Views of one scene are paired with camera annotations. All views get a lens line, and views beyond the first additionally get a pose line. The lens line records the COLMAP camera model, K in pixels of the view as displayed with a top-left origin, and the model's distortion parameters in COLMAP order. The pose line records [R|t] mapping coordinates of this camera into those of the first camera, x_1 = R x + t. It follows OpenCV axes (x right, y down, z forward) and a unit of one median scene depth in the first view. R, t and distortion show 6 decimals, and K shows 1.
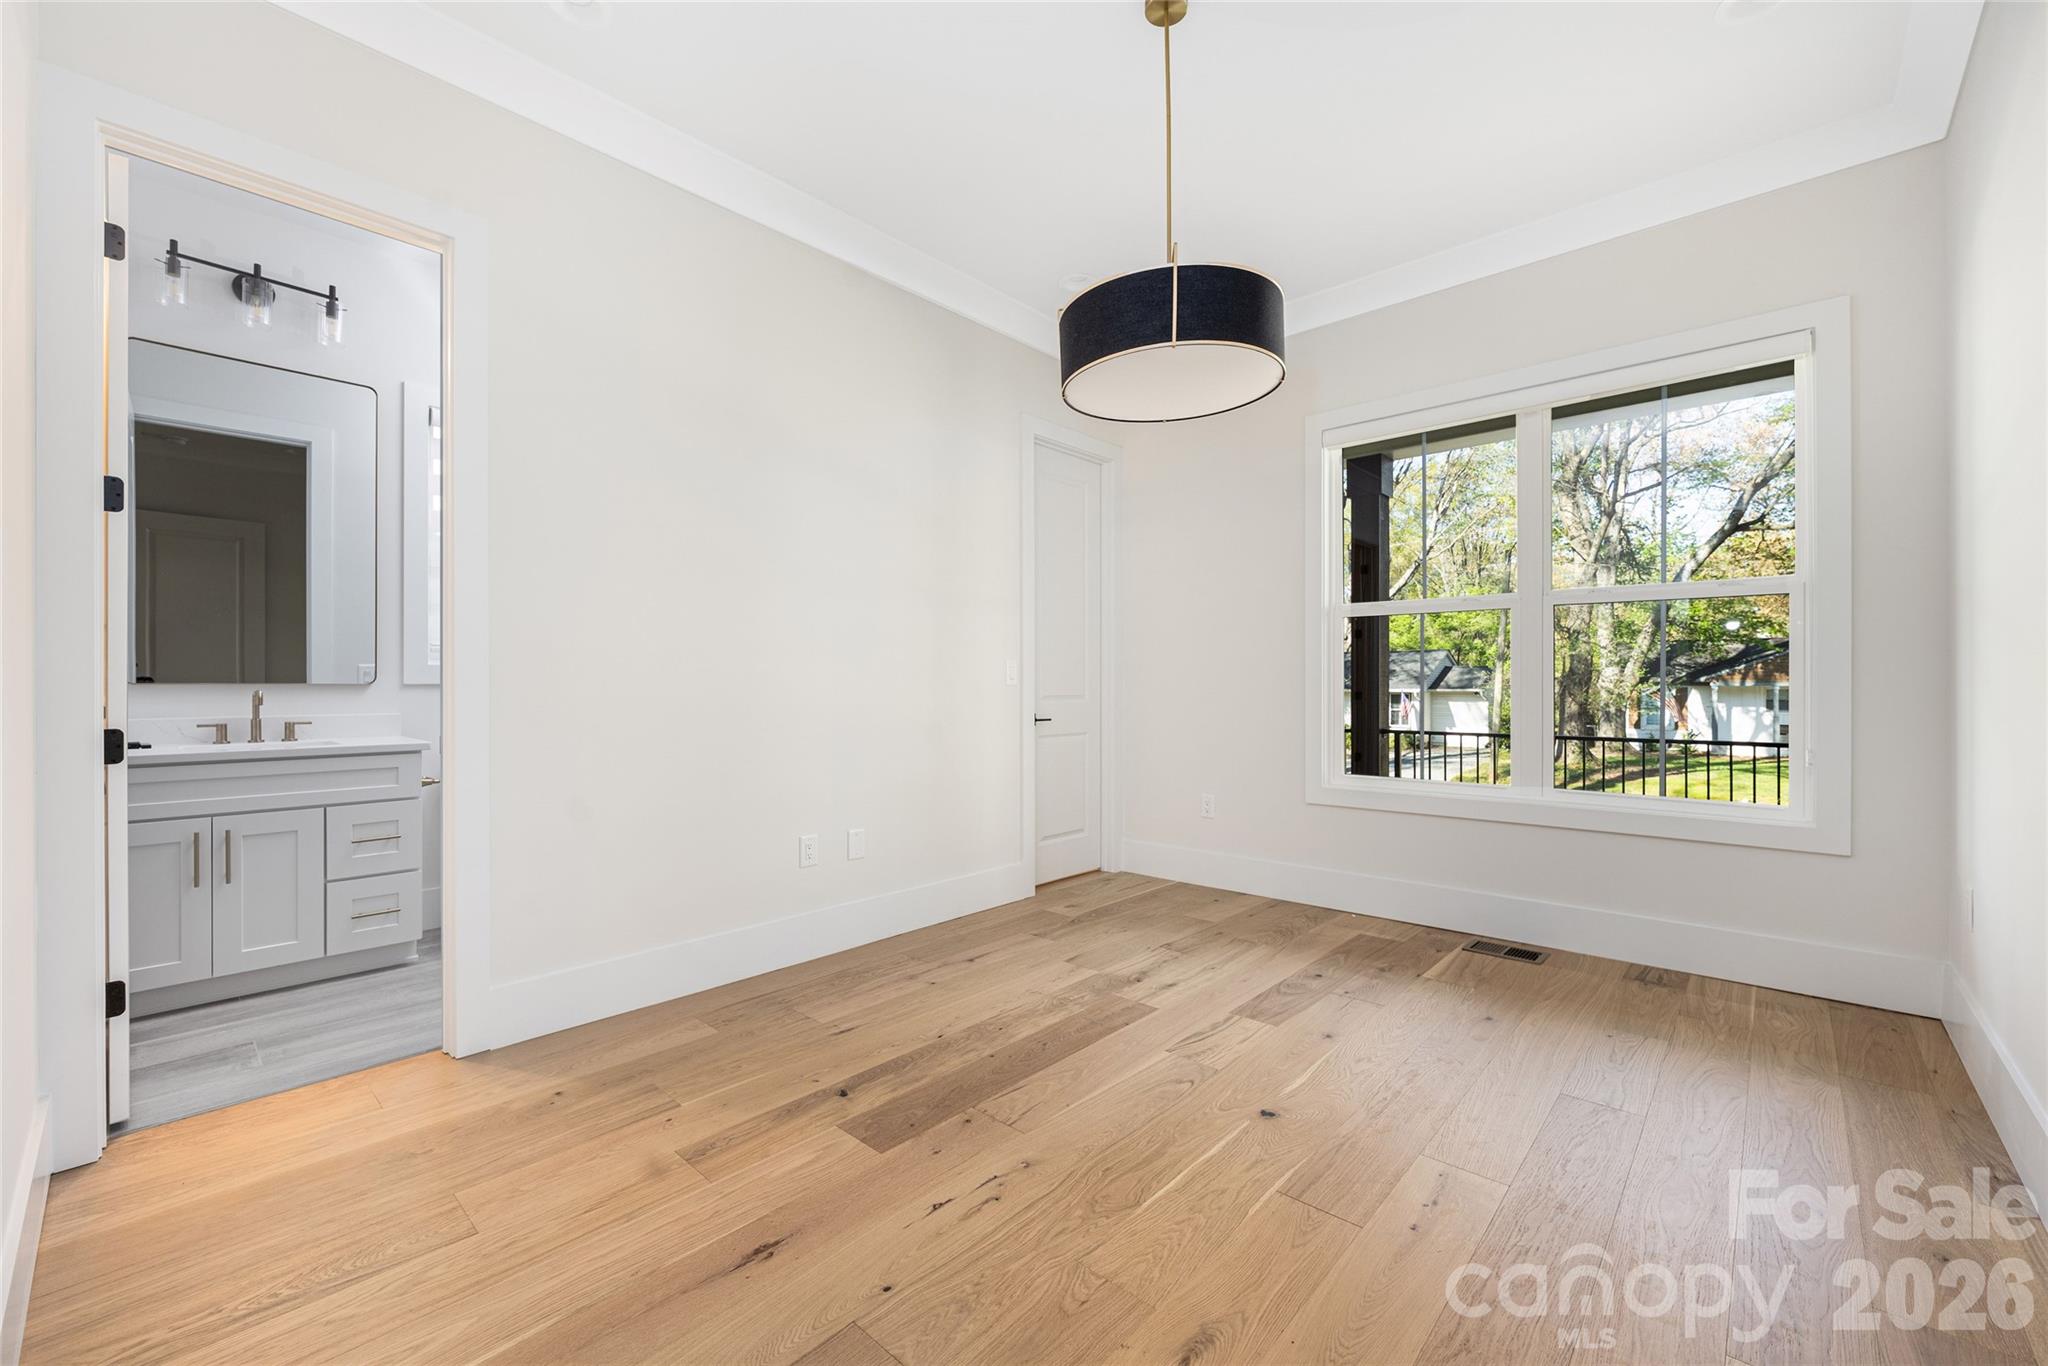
lens RADIAL K [[823.8, 0, 1016.7], [0, 823.8, 687.1], [0, 0, 1]] dist [-0.002565, -0.000278]
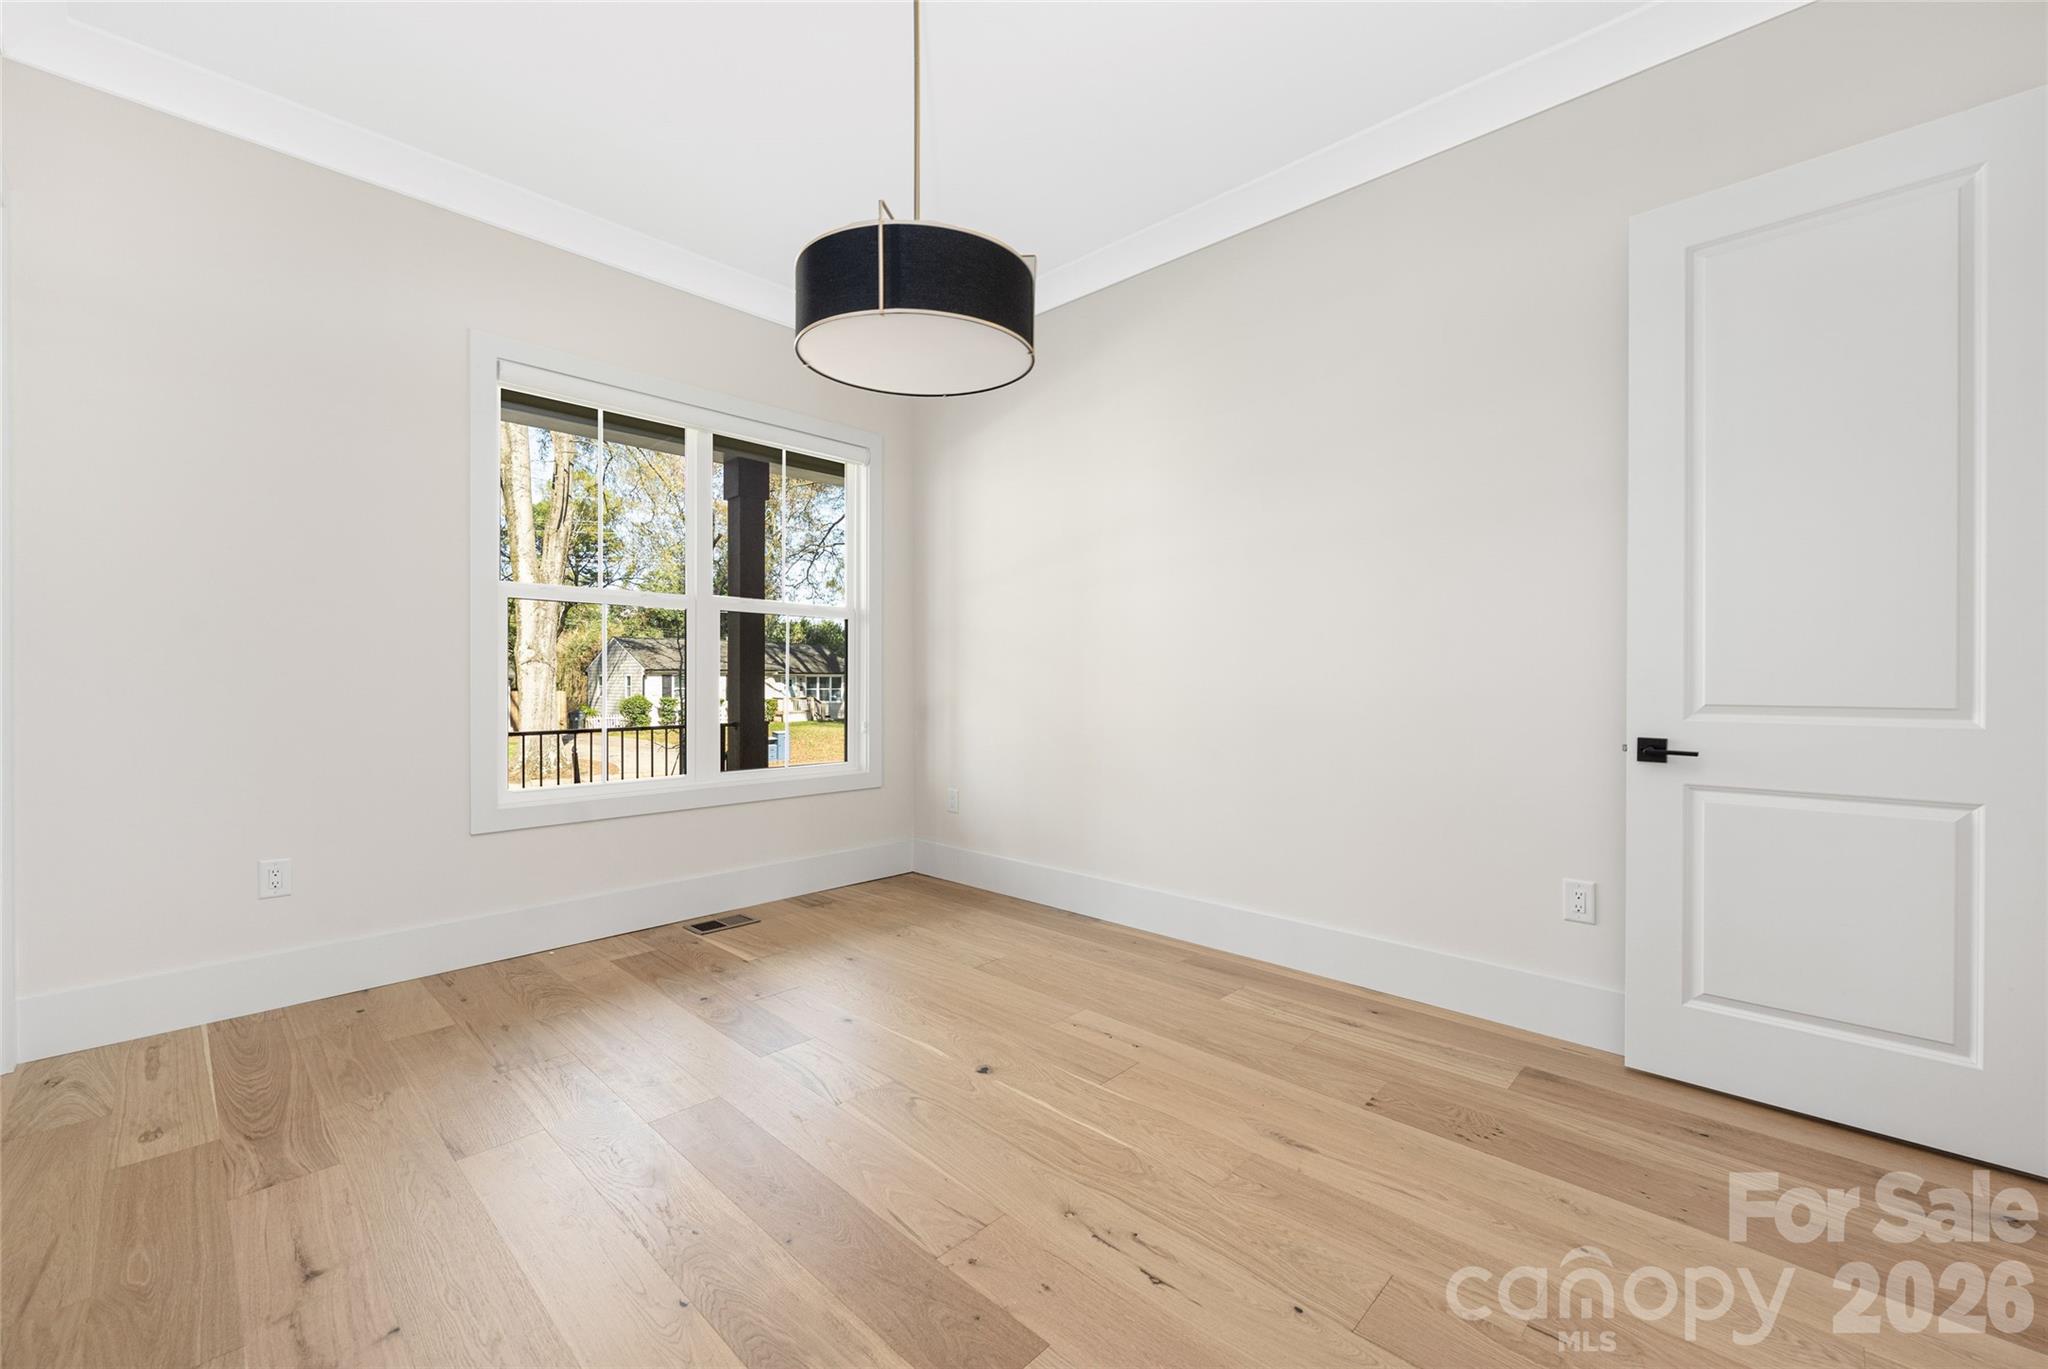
lens RADIAL K [[823.8, 0, 1016.7], [0, 823.8, 680.0], [0, 0, 1]] dist [-0.002565, -0.000278]
pose [[0.022769, 0.001477, 0.999740, -0.514840], [0.002304, 0.999996, -0.001529, -0.002682], [-0.999738, 0.002338, 0.022766, 0.595926]]
